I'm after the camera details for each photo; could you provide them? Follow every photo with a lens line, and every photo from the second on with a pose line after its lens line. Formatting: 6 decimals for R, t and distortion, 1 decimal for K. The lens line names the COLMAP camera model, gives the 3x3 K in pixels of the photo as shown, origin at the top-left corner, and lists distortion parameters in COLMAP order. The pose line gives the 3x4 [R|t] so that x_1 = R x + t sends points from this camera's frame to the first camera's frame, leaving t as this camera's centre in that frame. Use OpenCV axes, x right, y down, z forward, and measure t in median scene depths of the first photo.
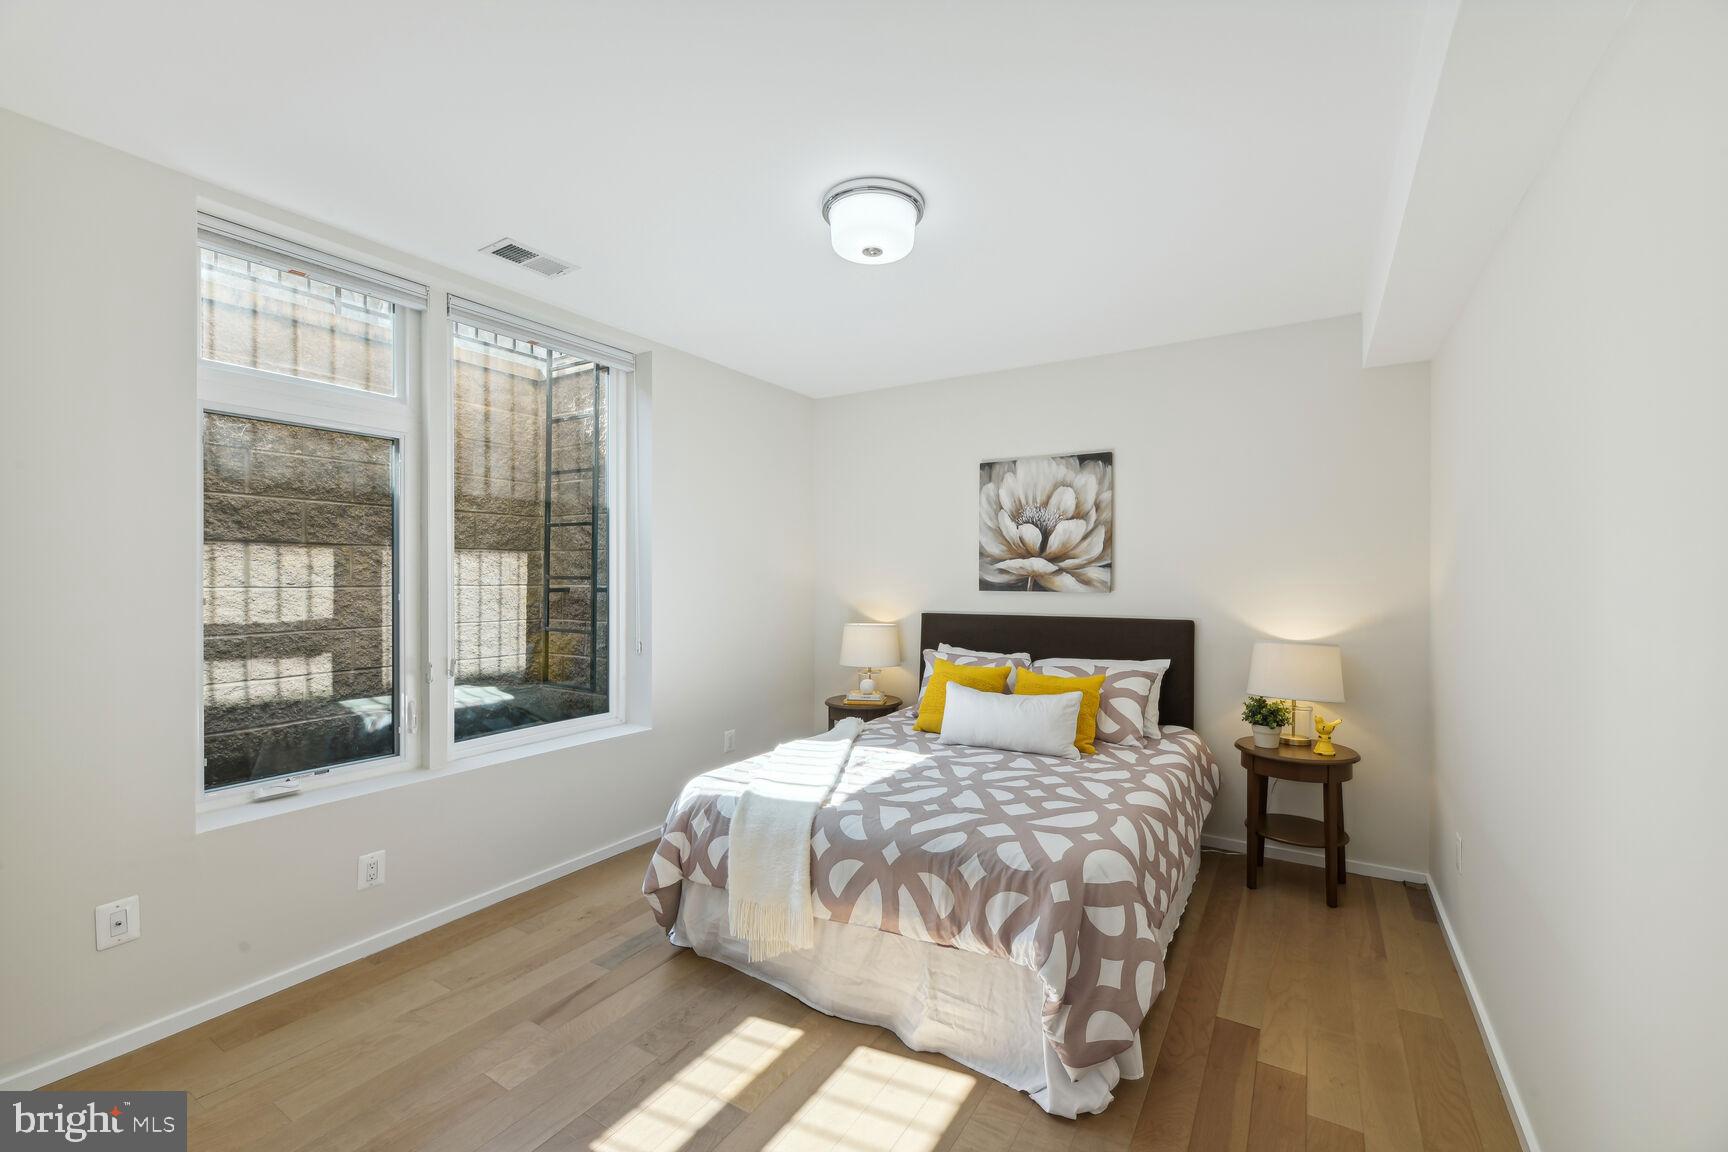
lens RADIAL K [[713.9, 0, 867.0], [0, 713.9, 579.2], [0, 0, 1]] dist [-0.004376, 0.000985]
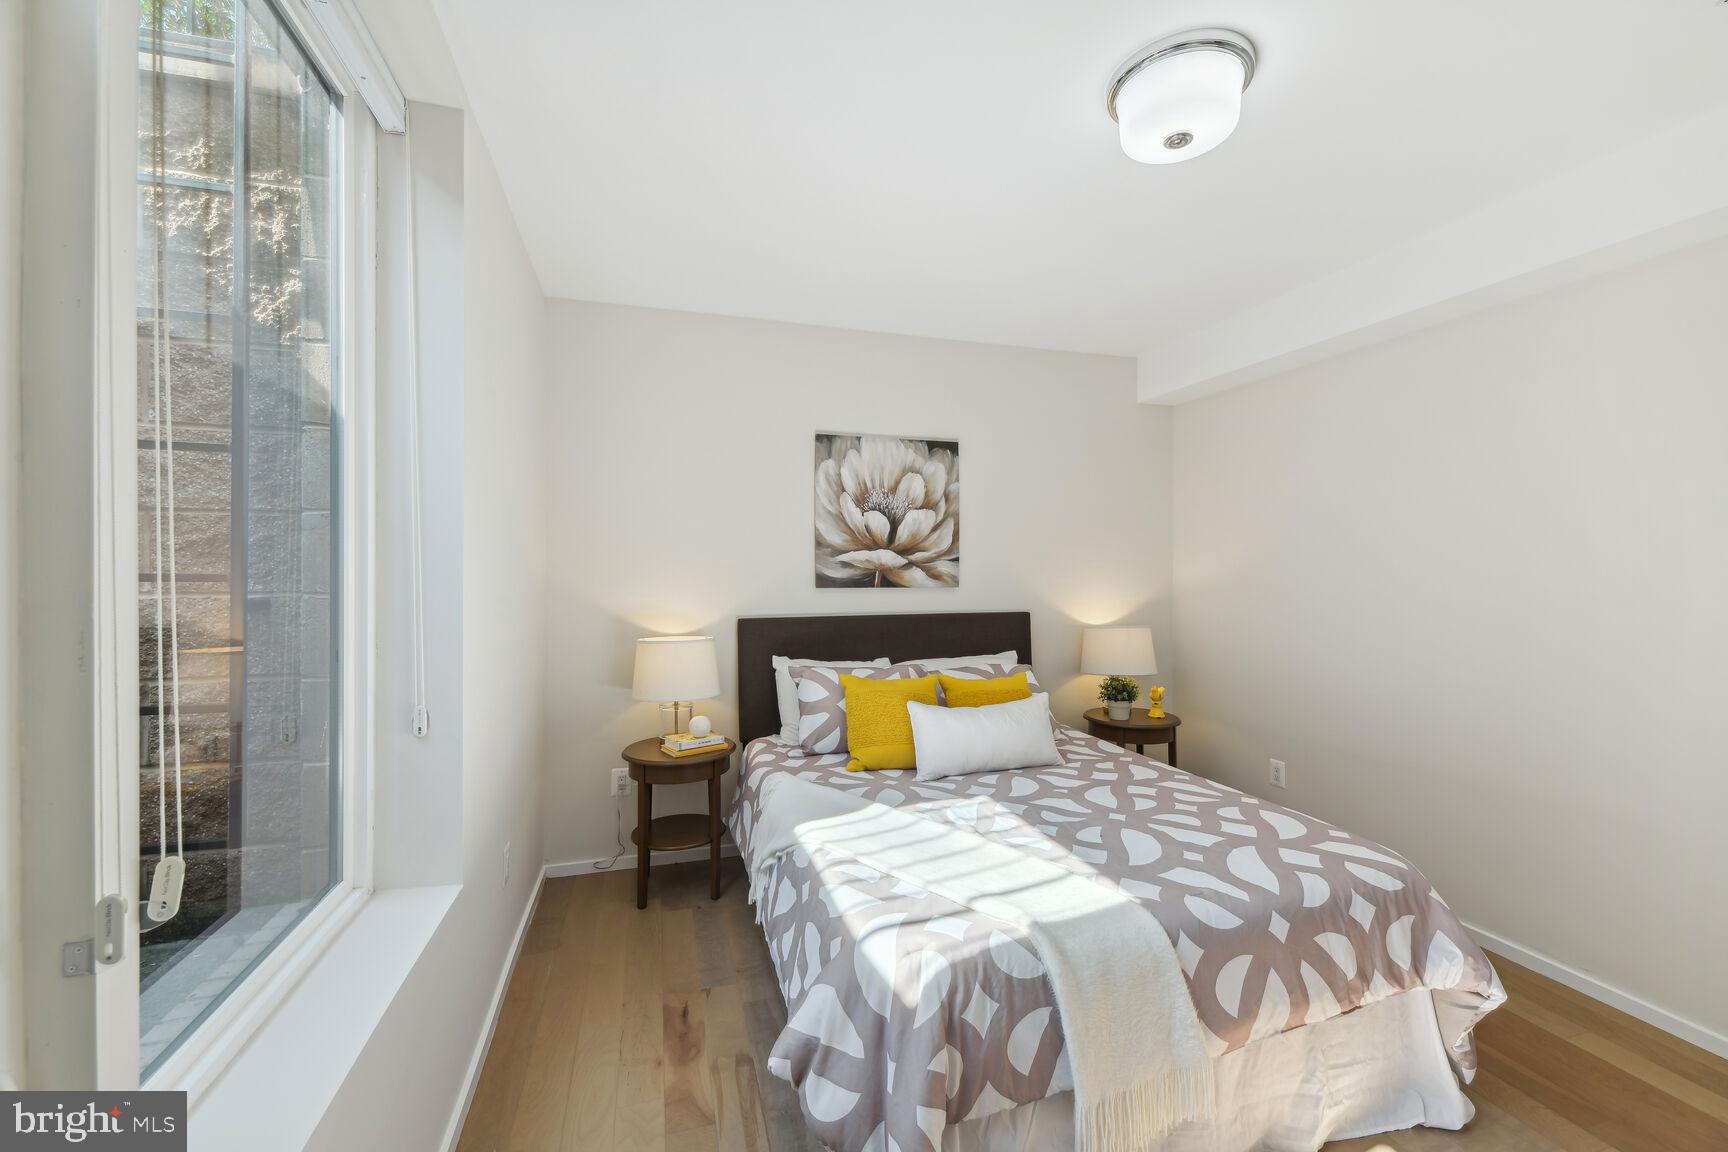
lens RADIAL K [[713.9, 0, 863.7], [0, 713.9, 567.2], [0, 0, 1]] dist [-0.004376, 0.000985]
pose [[0.663674, 0.001222, 0.748021, -0.461157], [0.002772, 0.999988, -0.004093, -0.004555], [-0.748017, 0.004790, 0.663663, 0.443936]]
